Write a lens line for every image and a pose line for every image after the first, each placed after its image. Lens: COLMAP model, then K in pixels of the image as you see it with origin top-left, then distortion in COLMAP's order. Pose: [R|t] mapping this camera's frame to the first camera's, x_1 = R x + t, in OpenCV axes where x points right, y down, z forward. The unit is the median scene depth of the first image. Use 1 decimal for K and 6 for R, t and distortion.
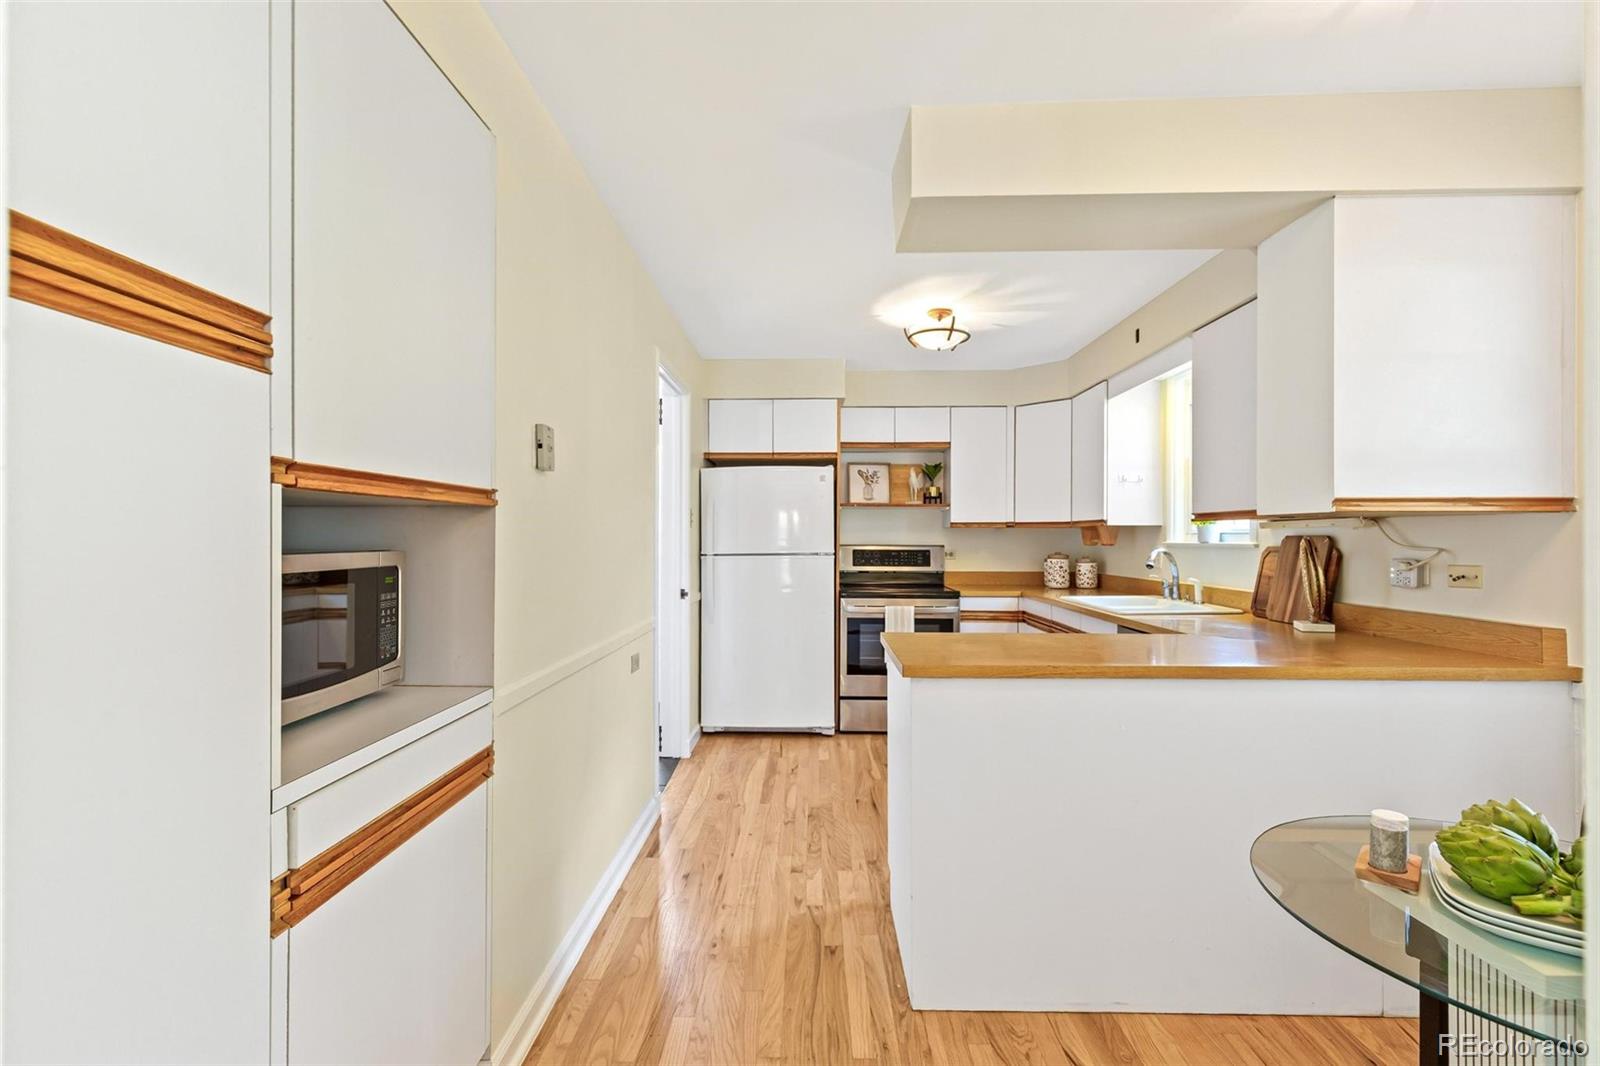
lens RADIAL K [[732.2, 0, 796.8], [0, 732.2, 534.5], [0, 0, 1]] dist [0.004409, -0.000892]
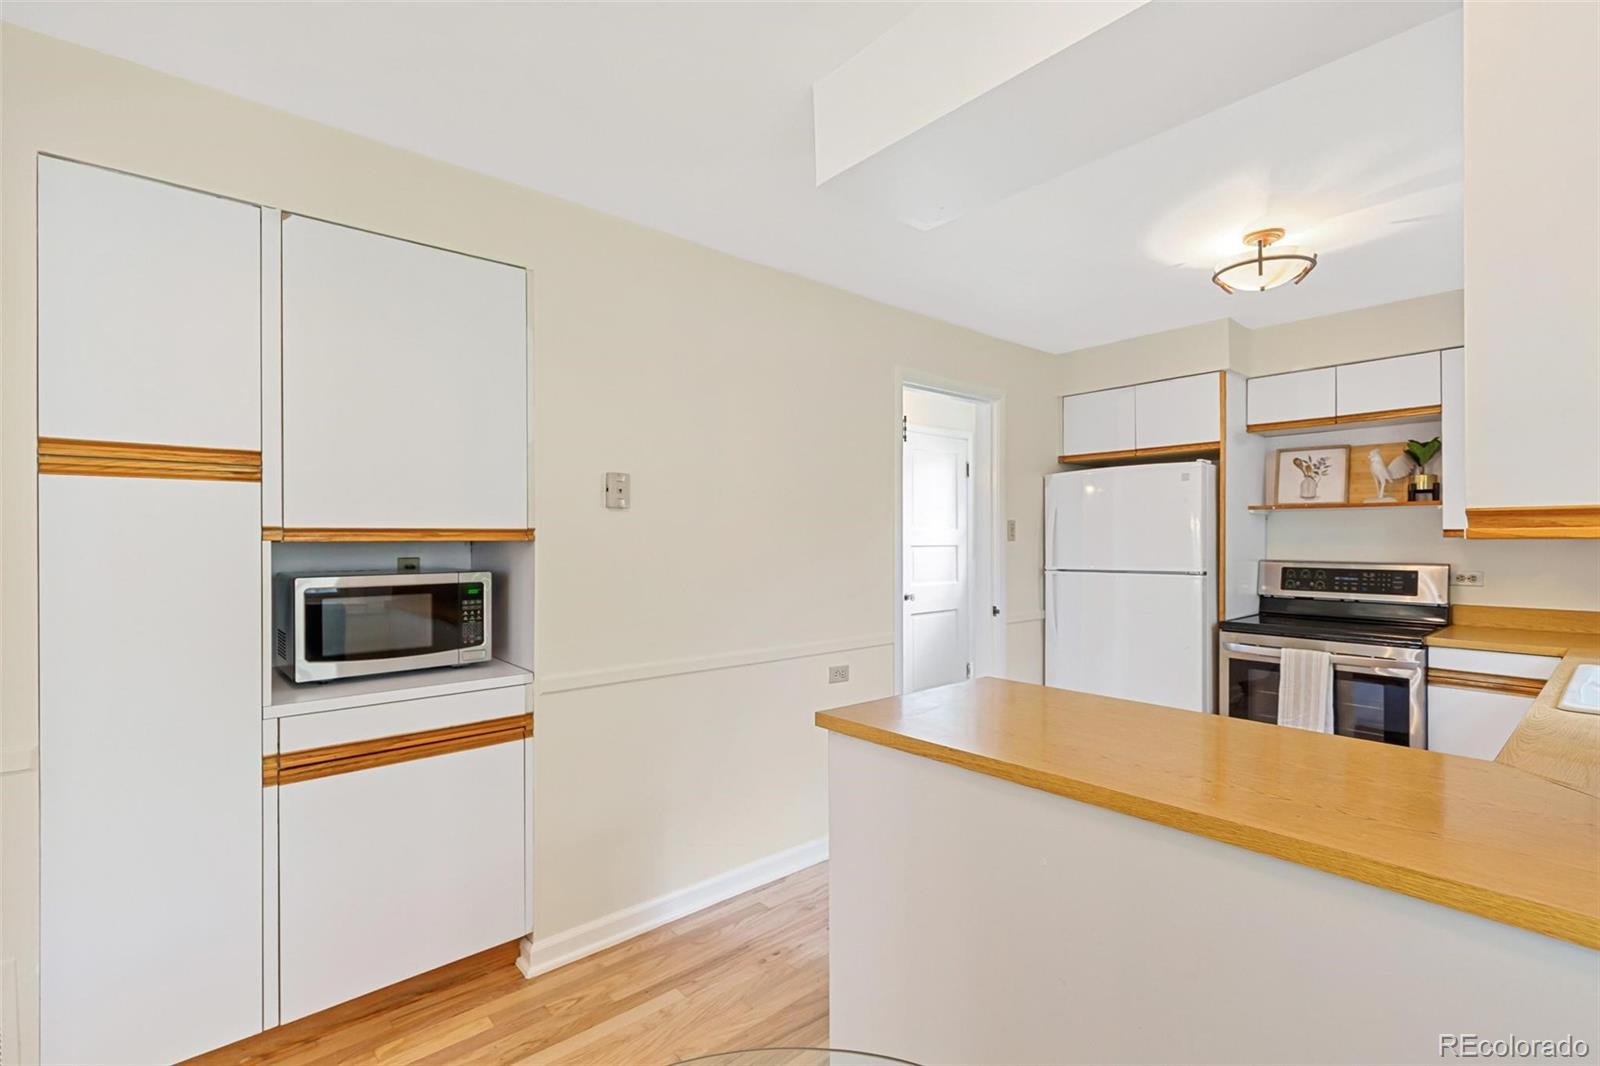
lens RADIAL K [[722.0, 0, 796.0], [0, 722.0, 533.2], [0, 0, 1]] dist [0.006571, -0.000460]
pose [[0.670042, -0.008938, -0.742269, 0.399985], [0.007328, 0.999958, -0.005426, -0.018024], [0.742287, -0.001804, 0.670080, 0.198980]]
